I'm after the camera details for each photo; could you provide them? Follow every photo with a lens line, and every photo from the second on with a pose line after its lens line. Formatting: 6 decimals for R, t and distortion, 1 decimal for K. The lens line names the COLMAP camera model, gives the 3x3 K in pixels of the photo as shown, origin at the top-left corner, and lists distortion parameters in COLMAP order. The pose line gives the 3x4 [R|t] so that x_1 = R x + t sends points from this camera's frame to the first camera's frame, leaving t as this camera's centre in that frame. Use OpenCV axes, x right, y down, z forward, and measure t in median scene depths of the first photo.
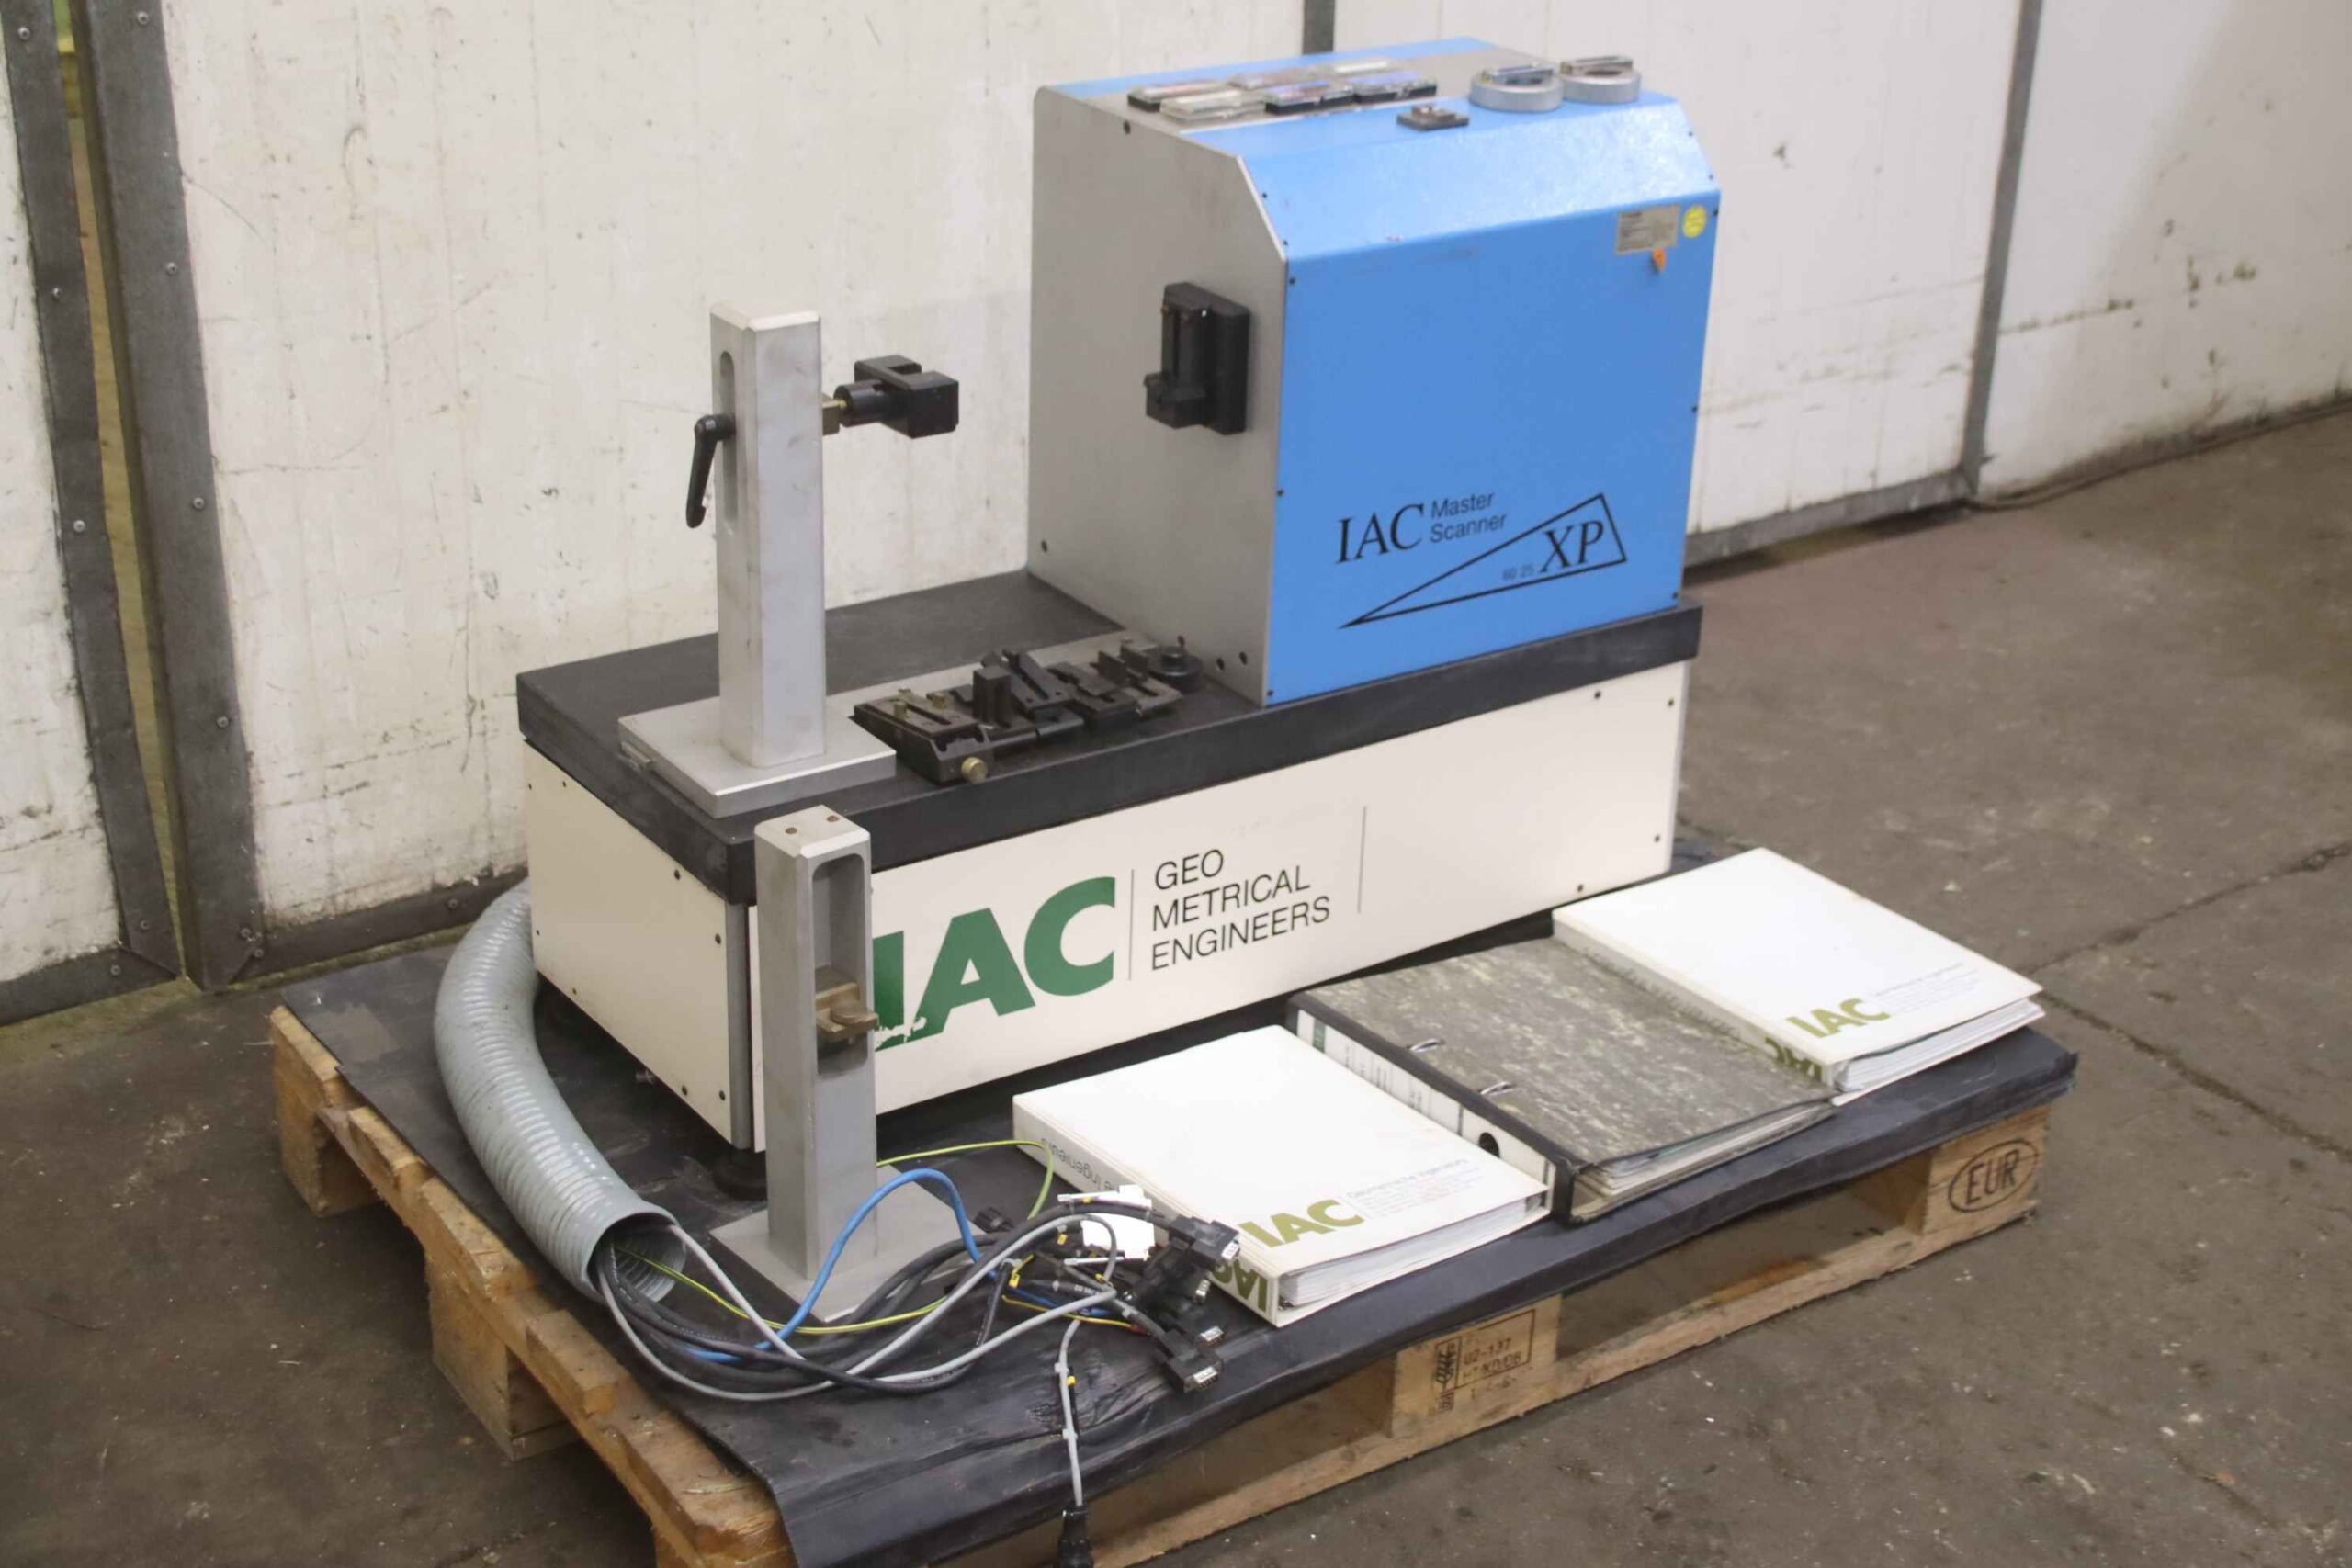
lens RADIAL K [[3278.5, 0, 1191.0], [0, 3278.5, 782.2], [0, 0, 1]] dist [0.044412, 0.000000]
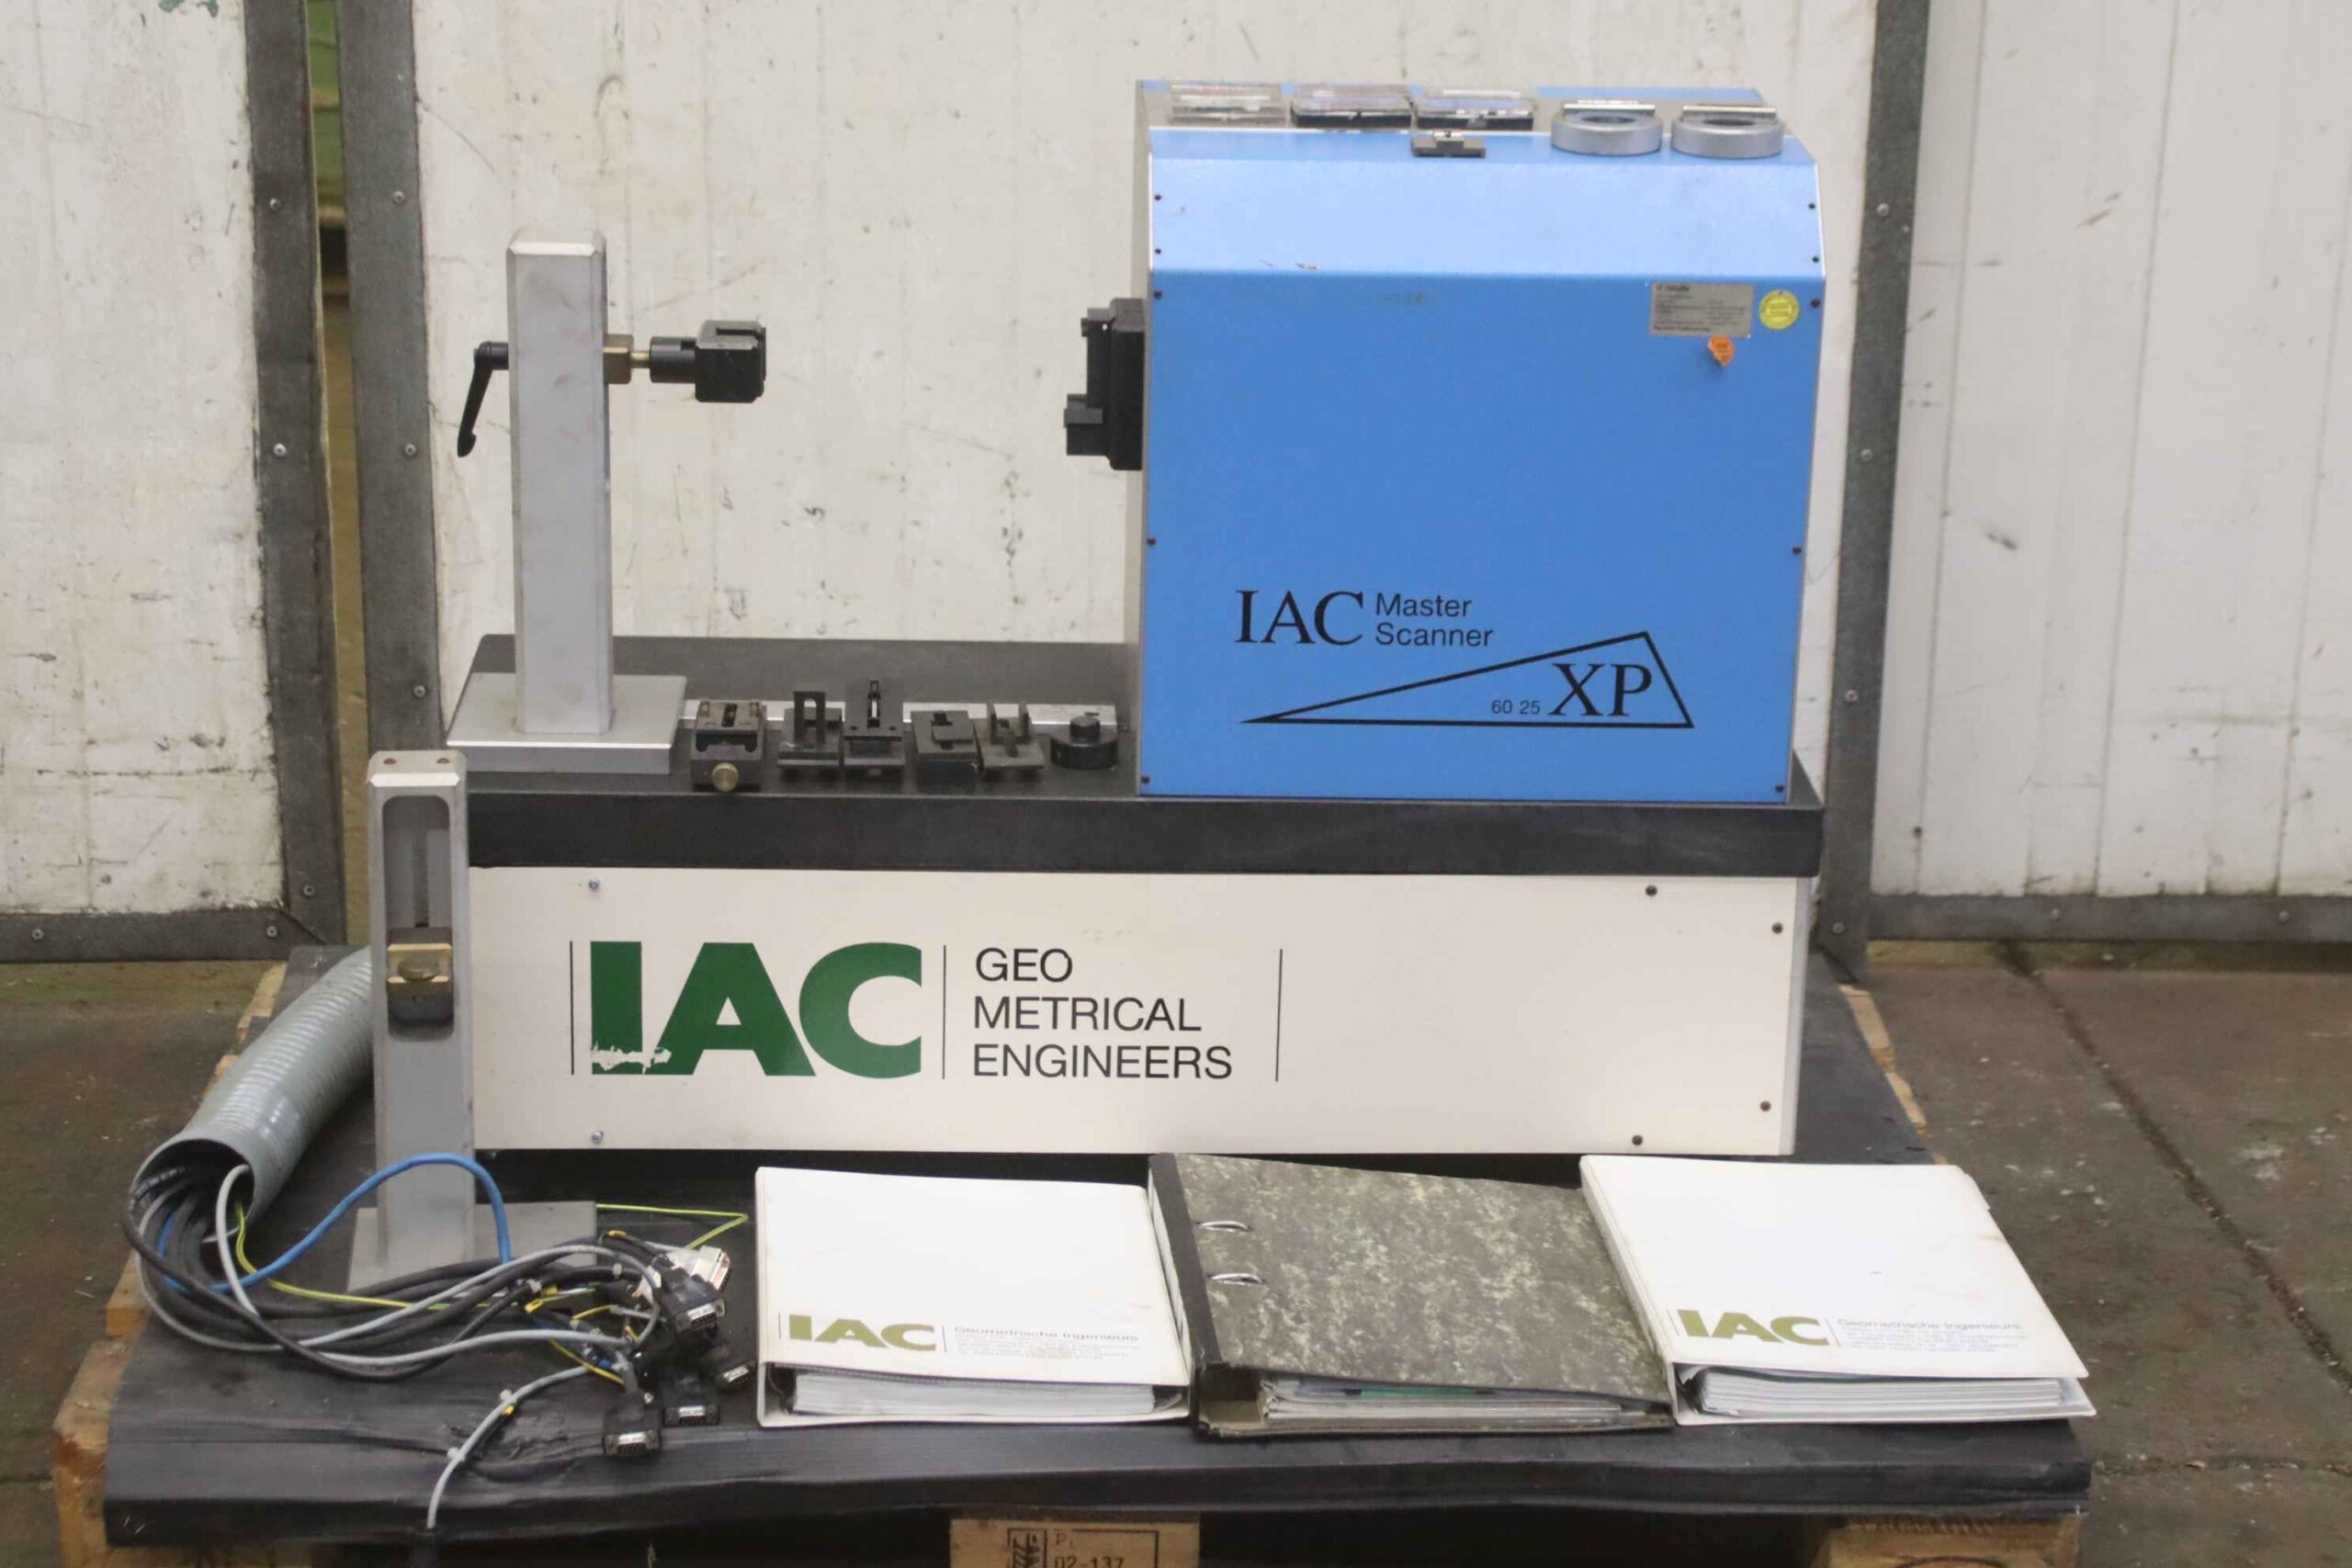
lens RADIAL K [[4776.3, 0, 1180.7], [0, 4776.3, 776.2], [0, 0, 1]] dist [0.264740, 0.000000]
pose [[0.841349, 0.158337, -0.516780, 0.636797], [-0.219622, 0.973787, -0.059197, 0.041122], [0.493860, 0.163302, 0.854069, -0.057556]]
